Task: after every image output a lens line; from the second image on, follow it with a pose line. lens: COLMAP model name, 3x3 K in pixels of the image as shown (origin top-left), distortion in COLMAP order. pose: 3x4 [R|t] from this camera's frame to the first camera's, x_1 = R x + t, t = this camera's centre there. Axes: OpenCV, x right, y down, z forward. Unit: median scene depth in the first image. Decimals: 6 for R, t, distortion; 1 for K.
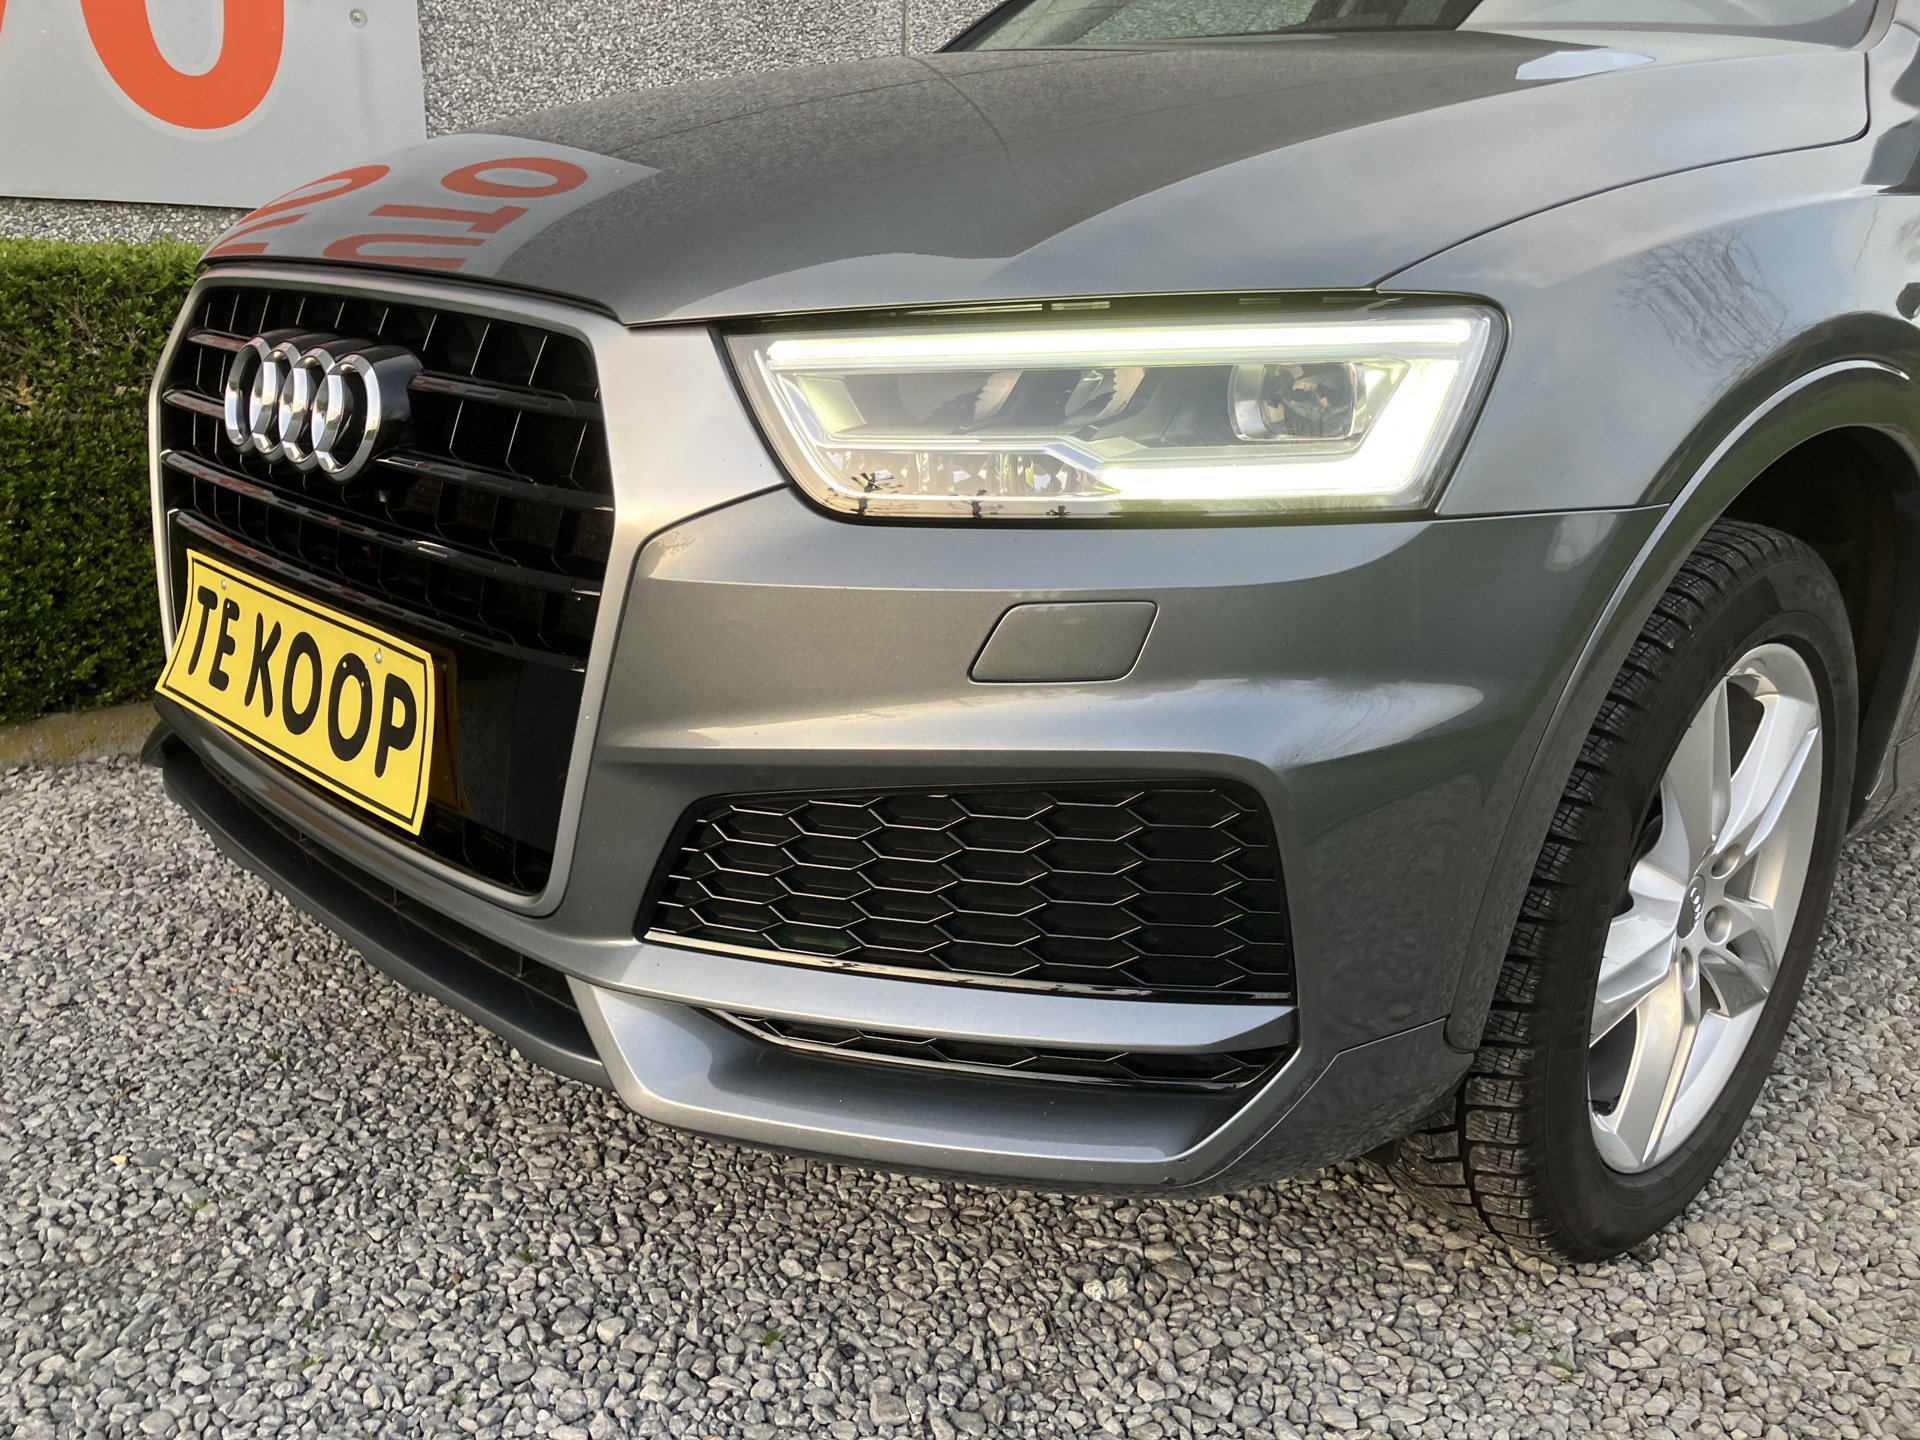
lens RADIAL K [[1556.3, 0, 1015.2], [0, 1556.3, 727.5], [0, 0, 1]] dist [0.011351, -0.004949]
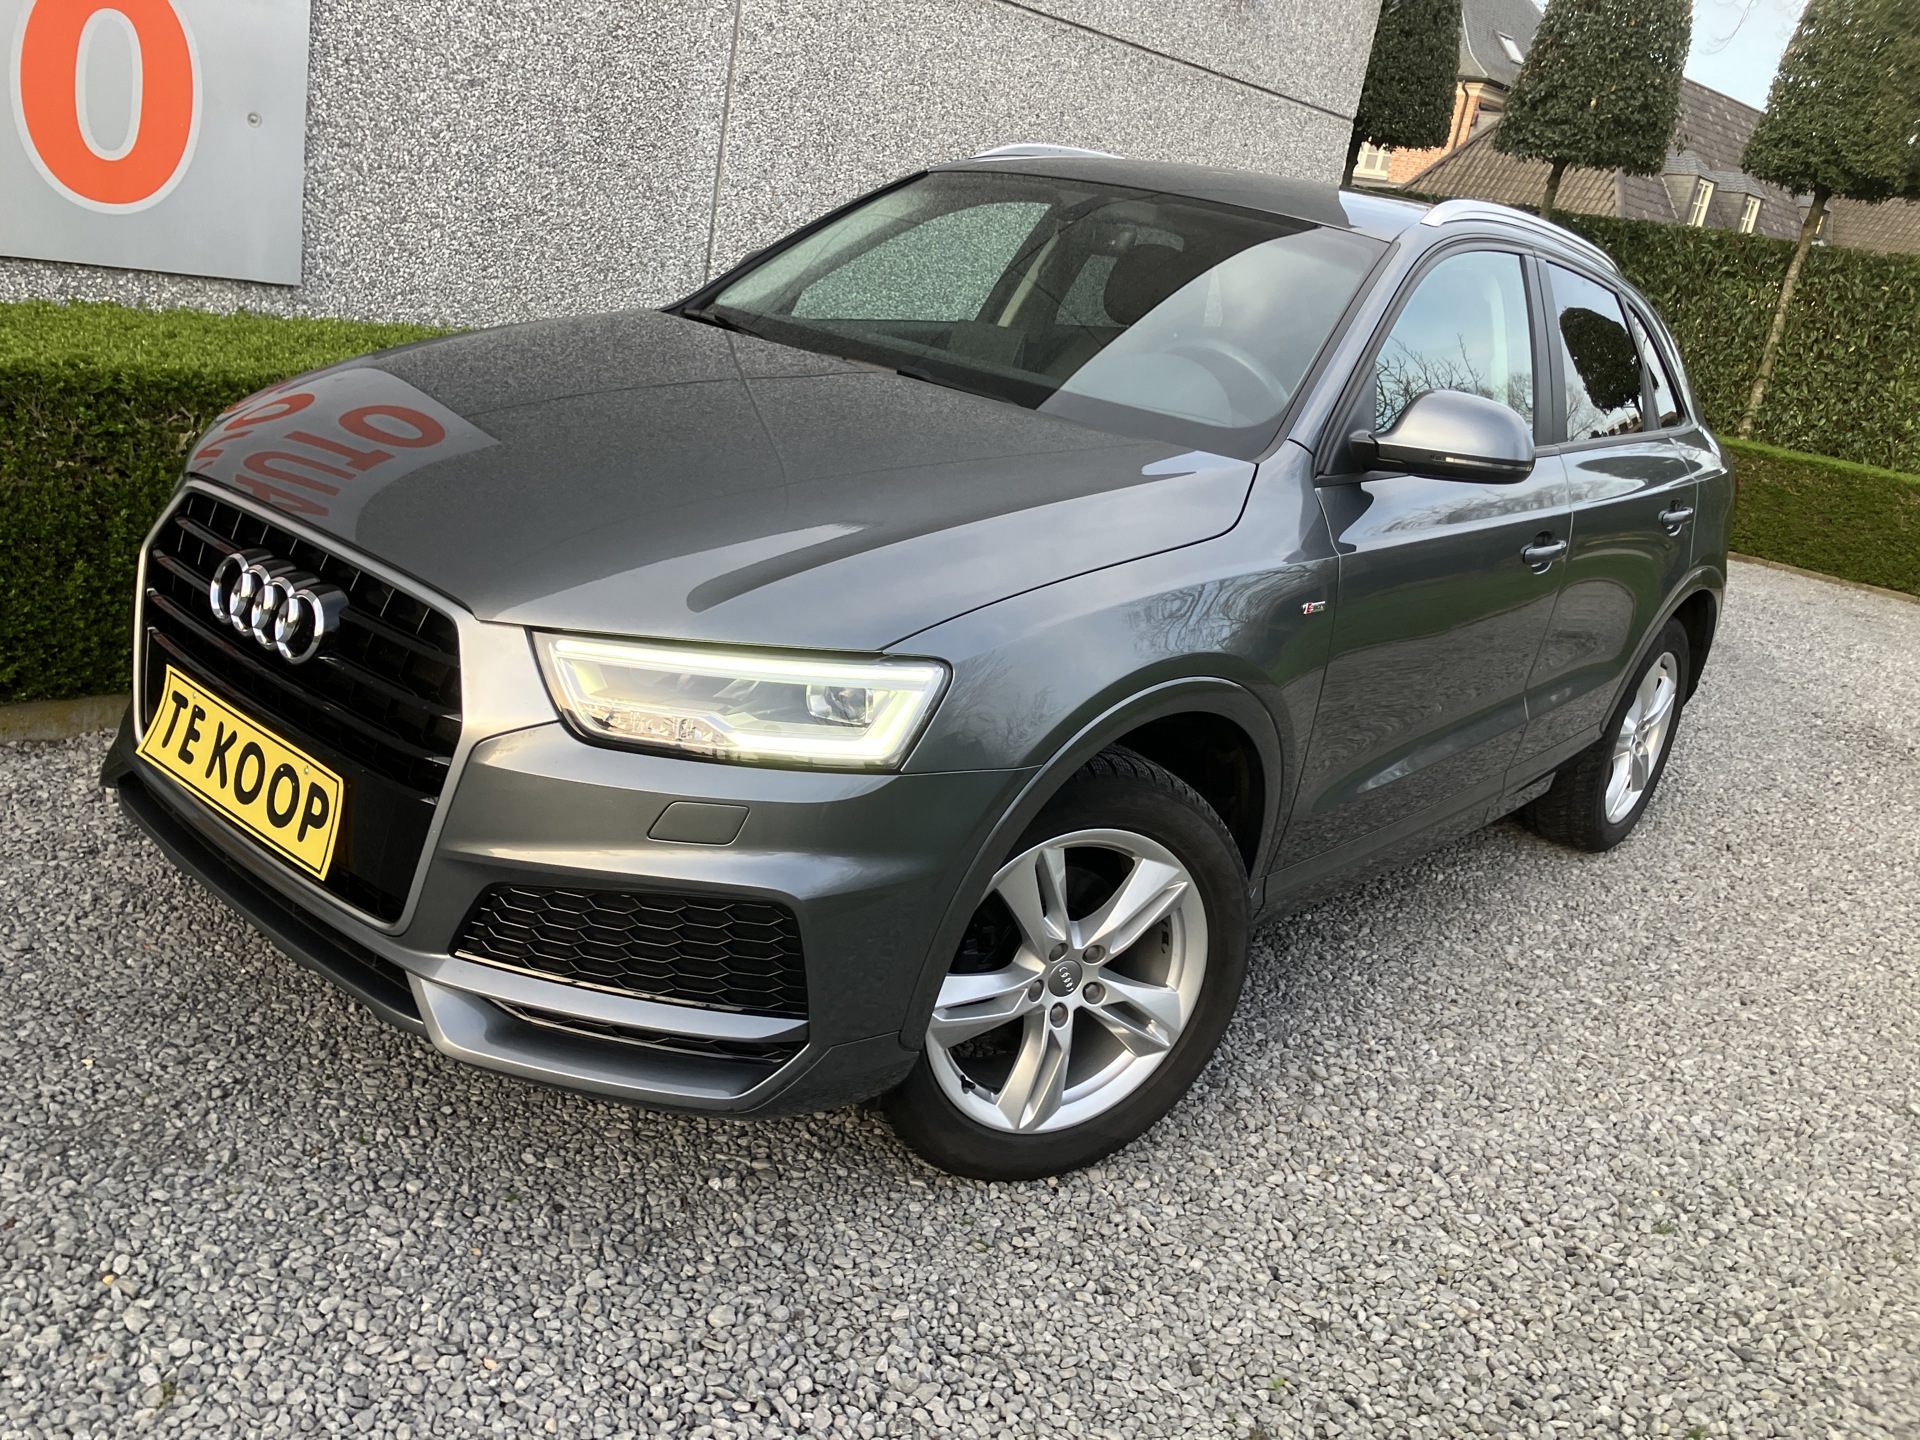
lens RADIAL K [[1545.1, 0, 960.9], [0, 1545.1, 708.0], [0, 0, 1]] dist [0.006485, 0.014785]
pose [[0.989690, 0.096609, 0.105733, 0.084685], [-0.097912, 0.995169, 0.007186, -0.173487], [-0.104528, -0.017465, 0.994369, -0.632396]]
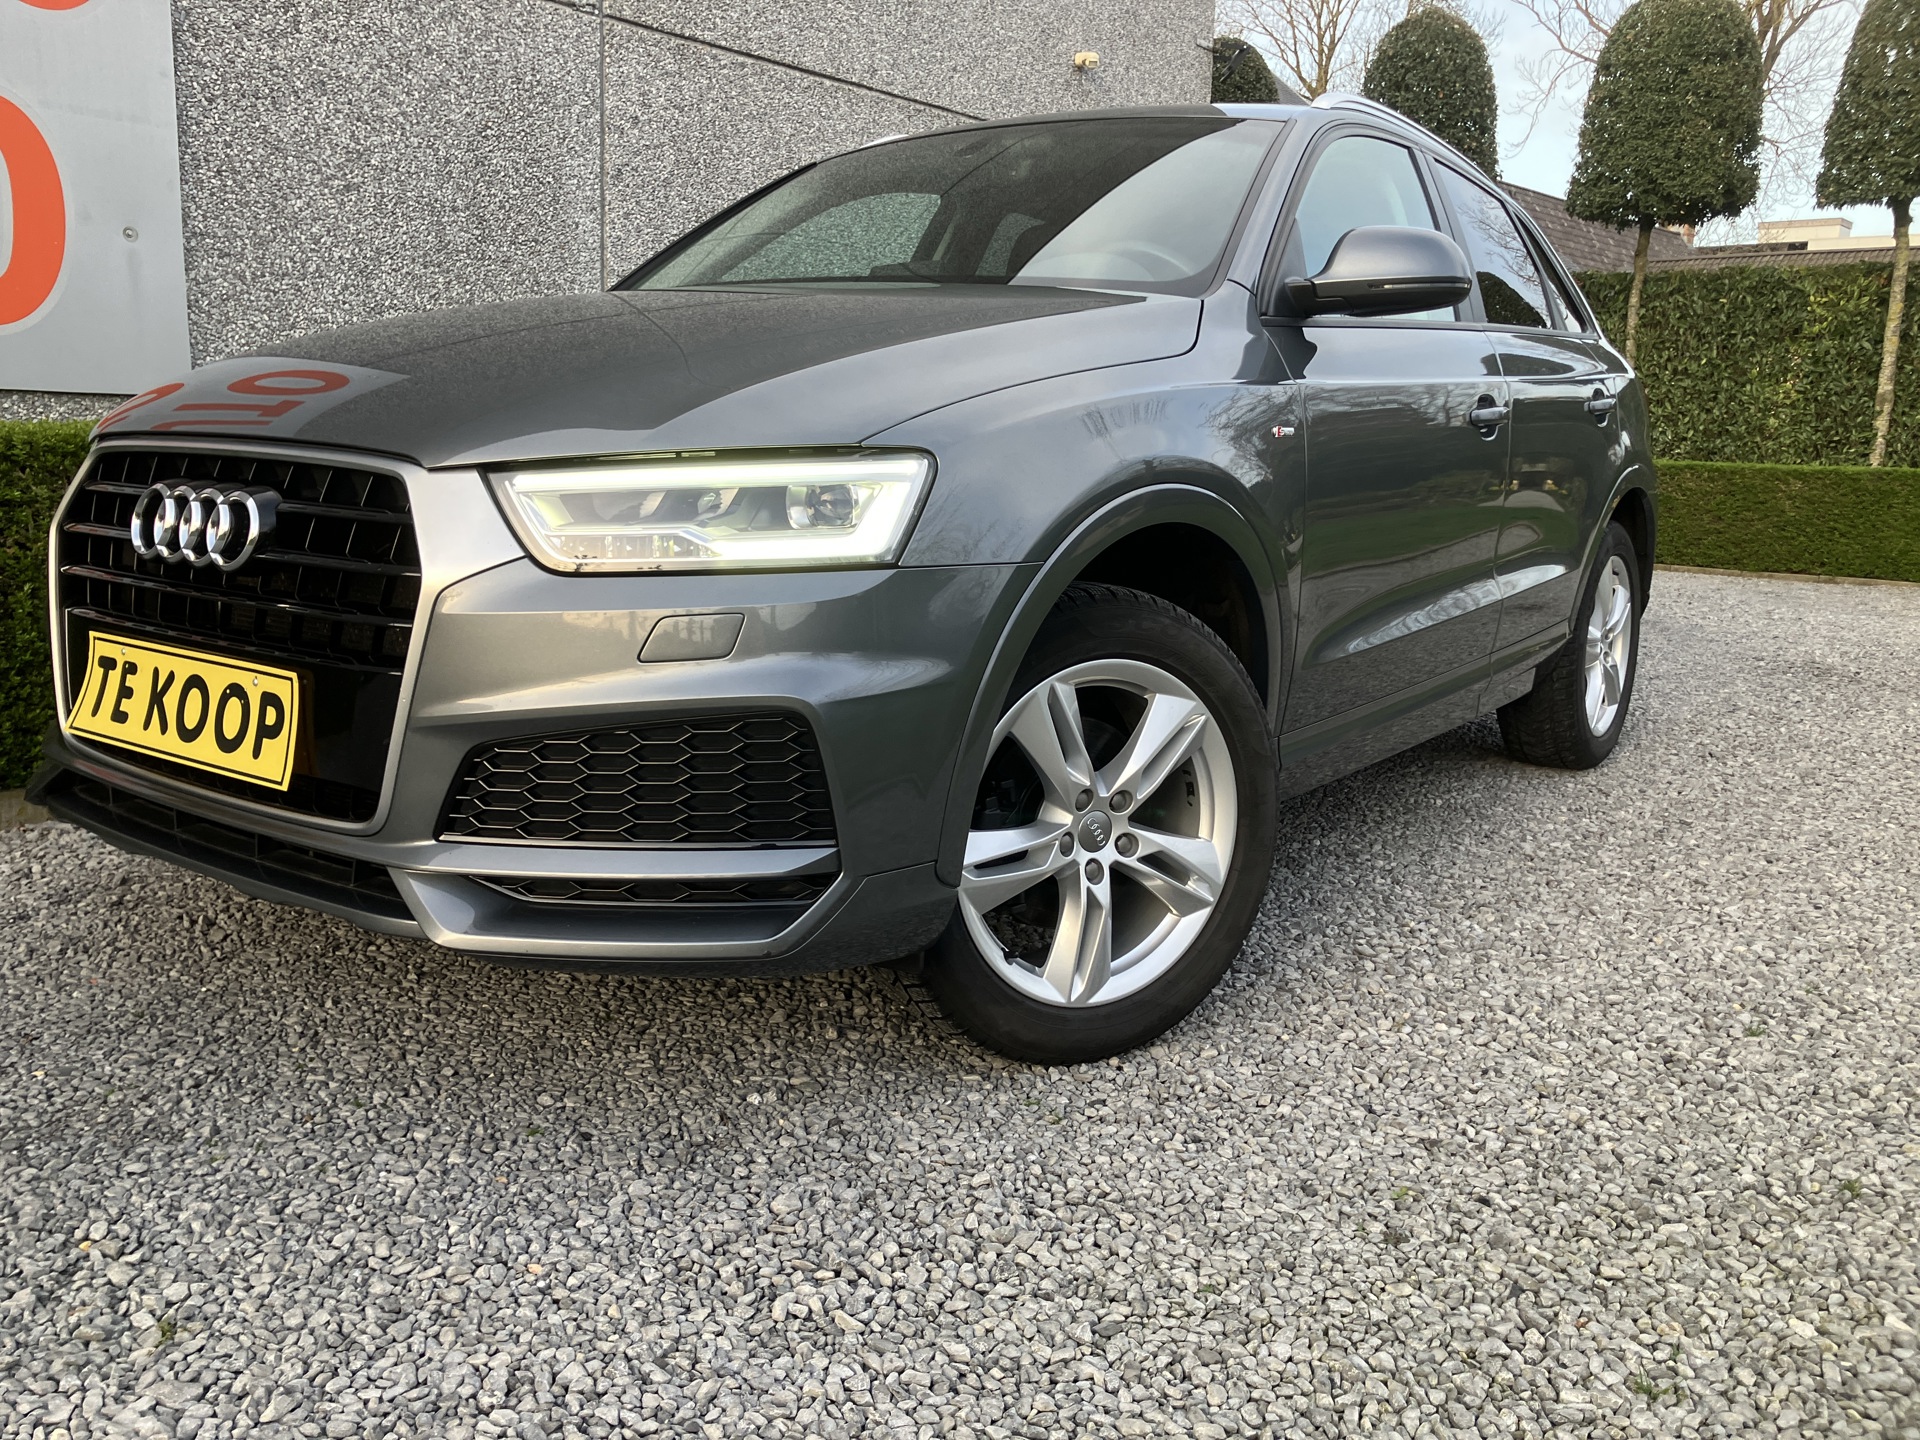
lens RADIAL K [[1545.1, 0, 960.9], [0, 1545.1, 708.0], [0, 0, 1]] dist [0.006485, 0.014785]
pose [[0.988541, -0.035013, 0.146834, 0.041557], [0.050992, 0.993003, -0.106512, 0.152040], [-0.142077, 0.112779, 0.983410, -0.524116]]
